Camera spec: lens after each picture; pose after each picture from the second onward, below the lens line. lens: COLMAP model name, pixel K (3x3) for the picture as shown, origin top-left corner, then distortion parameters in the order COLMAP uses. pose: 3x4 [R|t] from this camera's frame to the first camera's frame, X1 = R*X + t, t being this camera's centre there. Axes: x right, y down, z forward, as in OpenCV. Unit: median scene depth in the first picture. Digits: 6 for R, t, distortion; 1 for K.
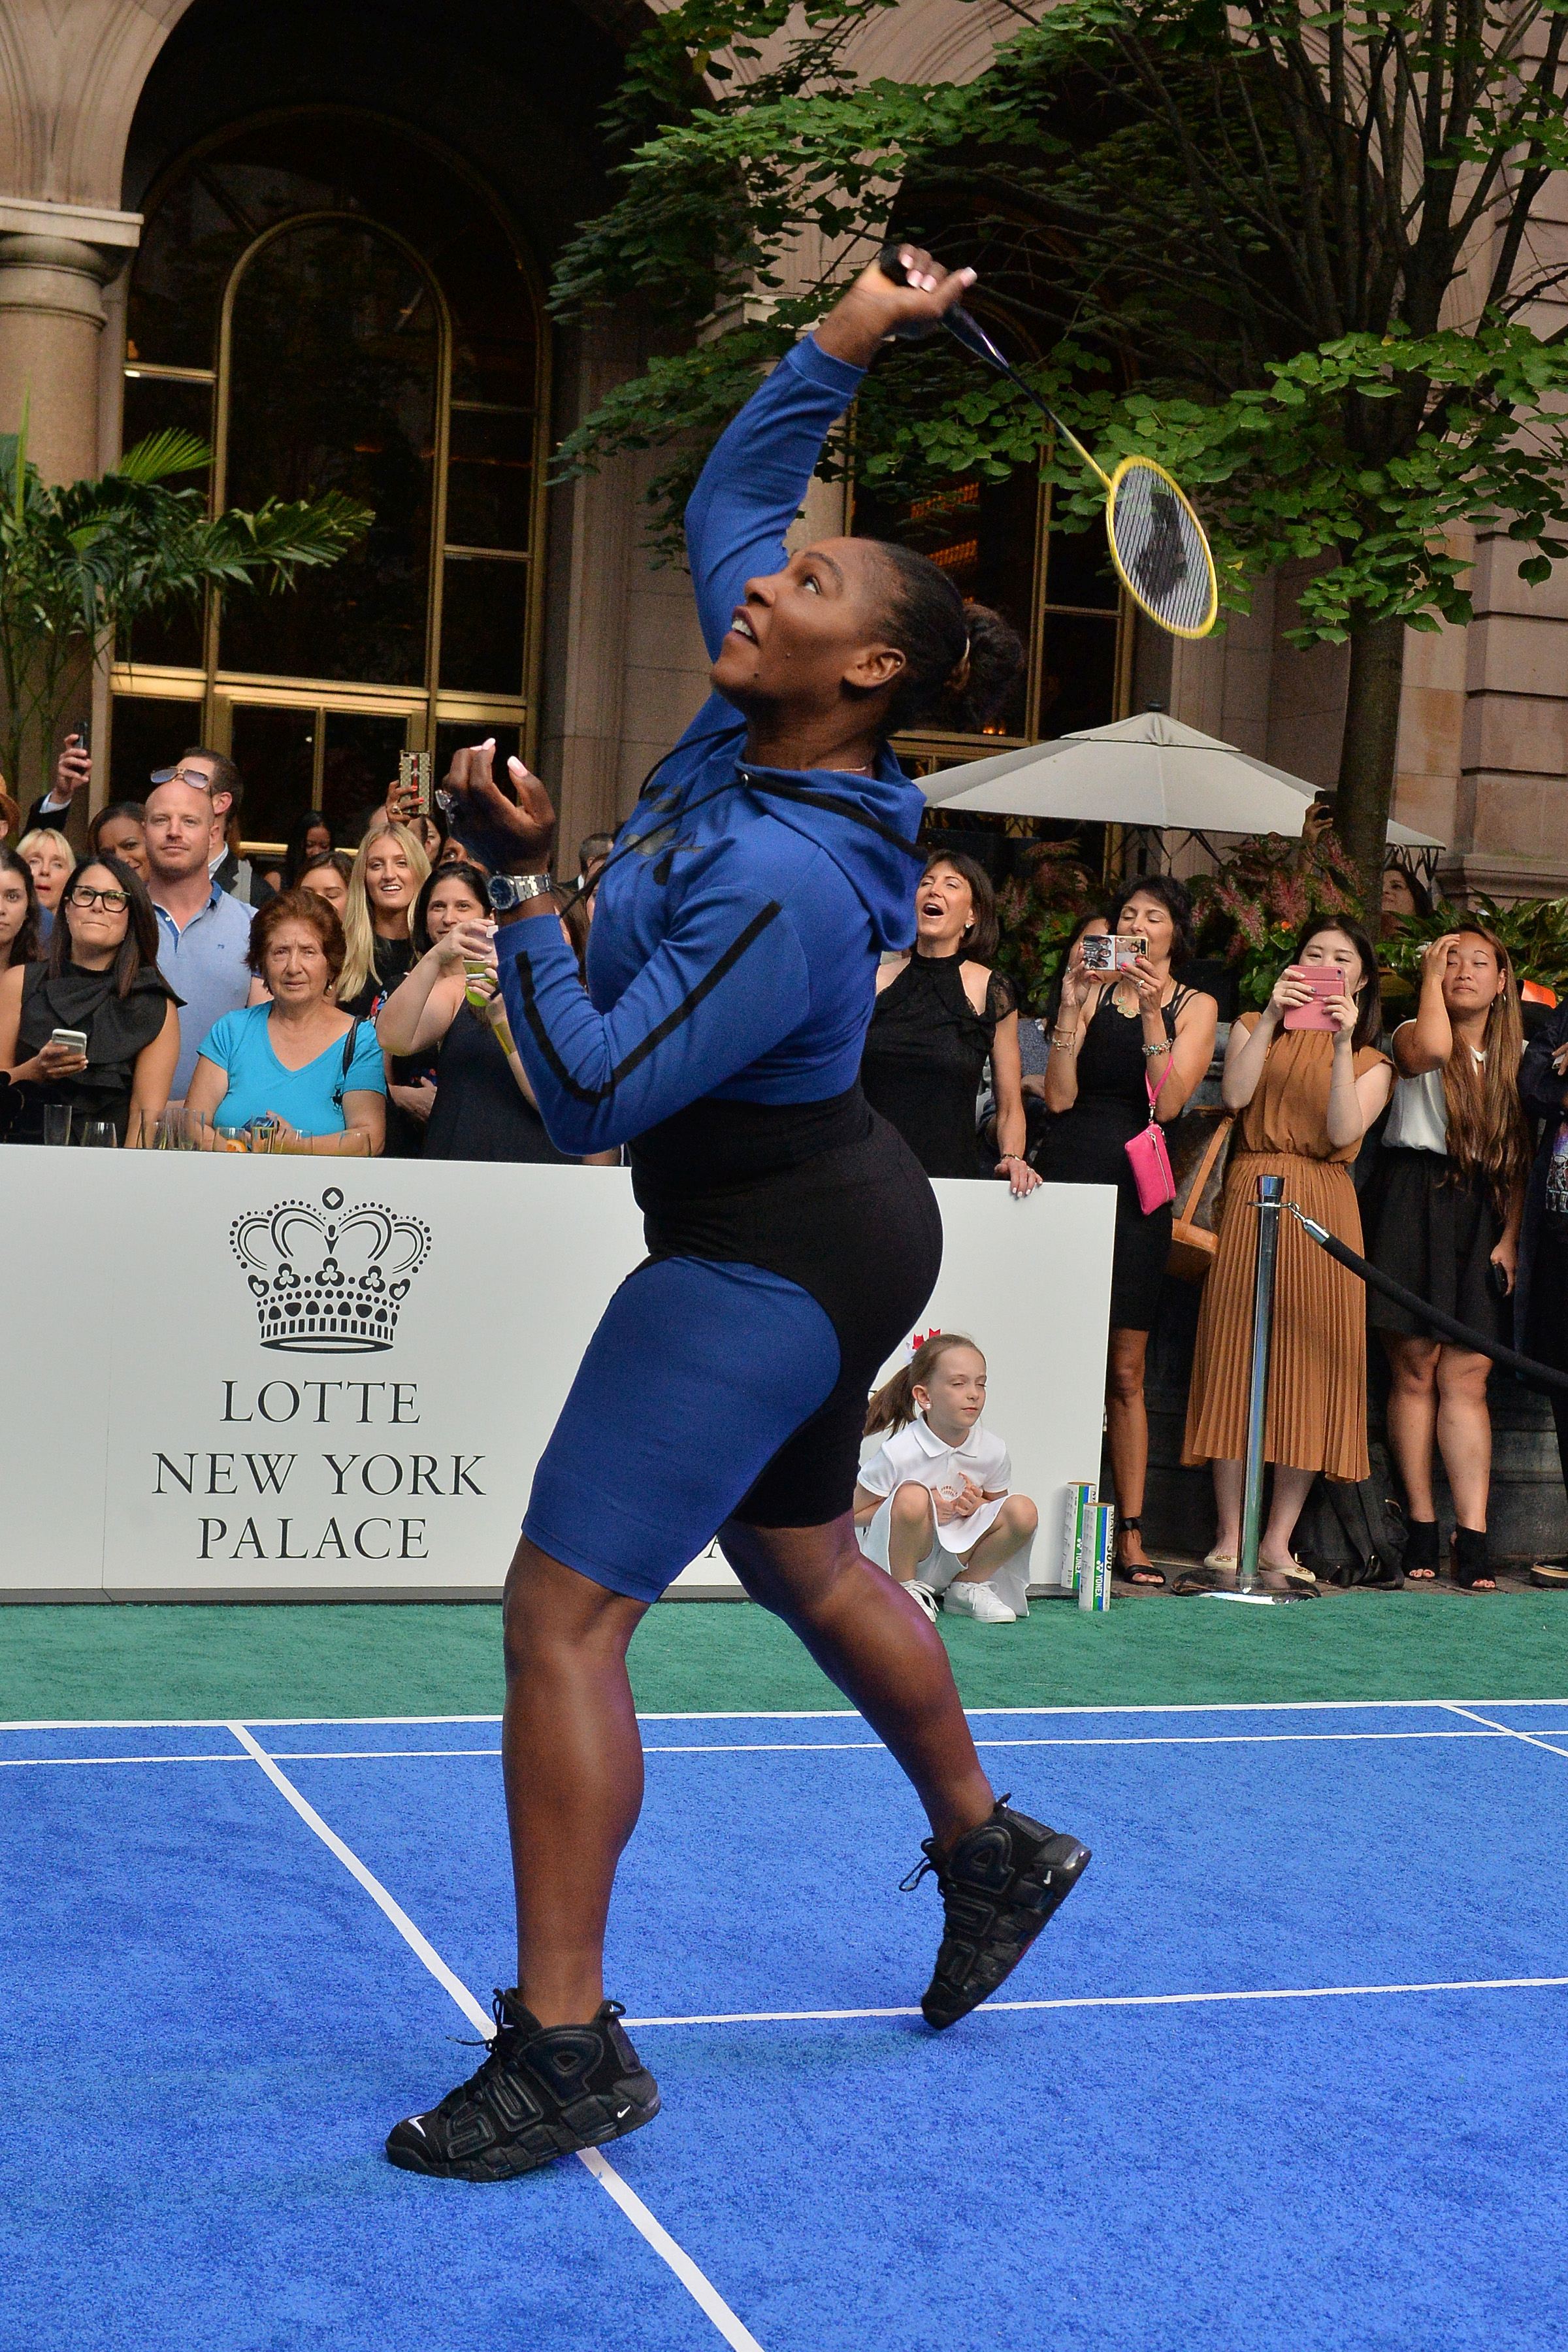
lens RADIAL K [[3487.4, 0, 797.9], [0, 3487.4, 1217.7], [0, 0, 1]] dist [0.017589, 0.000000]
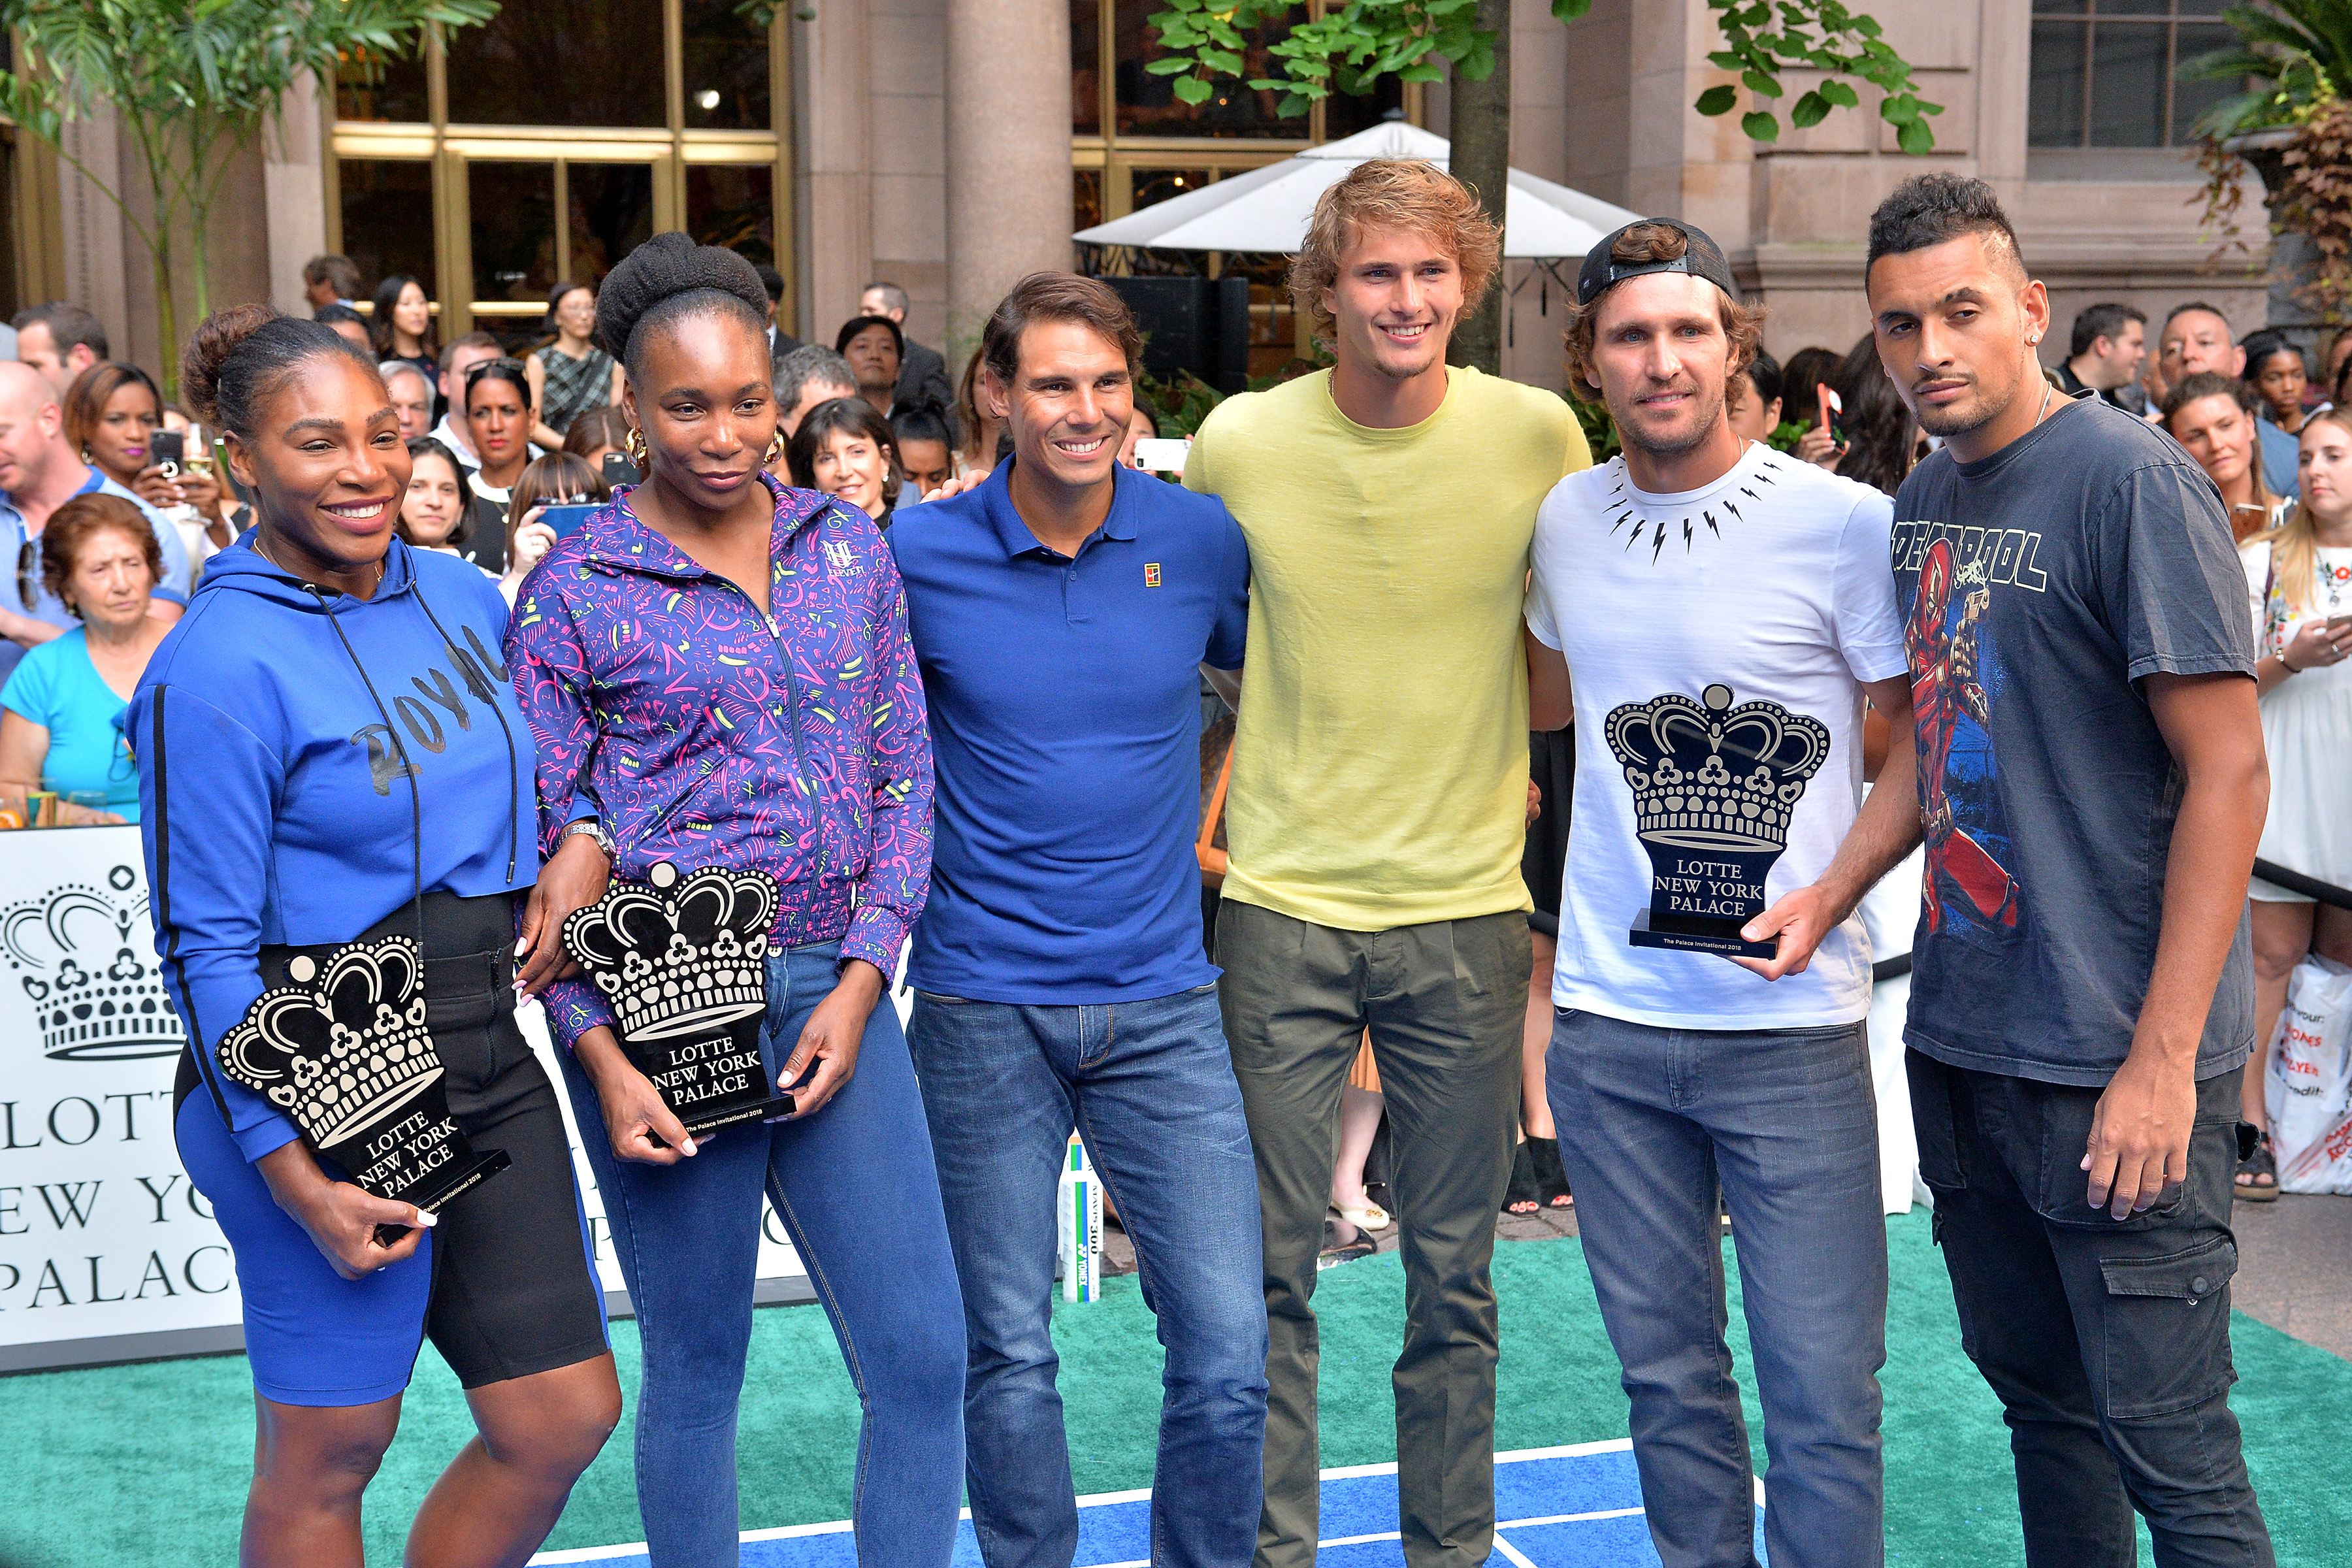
lens RADIAL K [[3251.1, 0, 1163.4], [0, 3251.1, 763.3], [0, 0, 1]] dist [0.096849, 0.000000]
pose [[0.997079, -0.050475, -0.057325, 0.156071], [0.054304, 0.996252, 0.067326, -0.069366], [0.053711, -0.070242, 0.996083, 0.221574]]
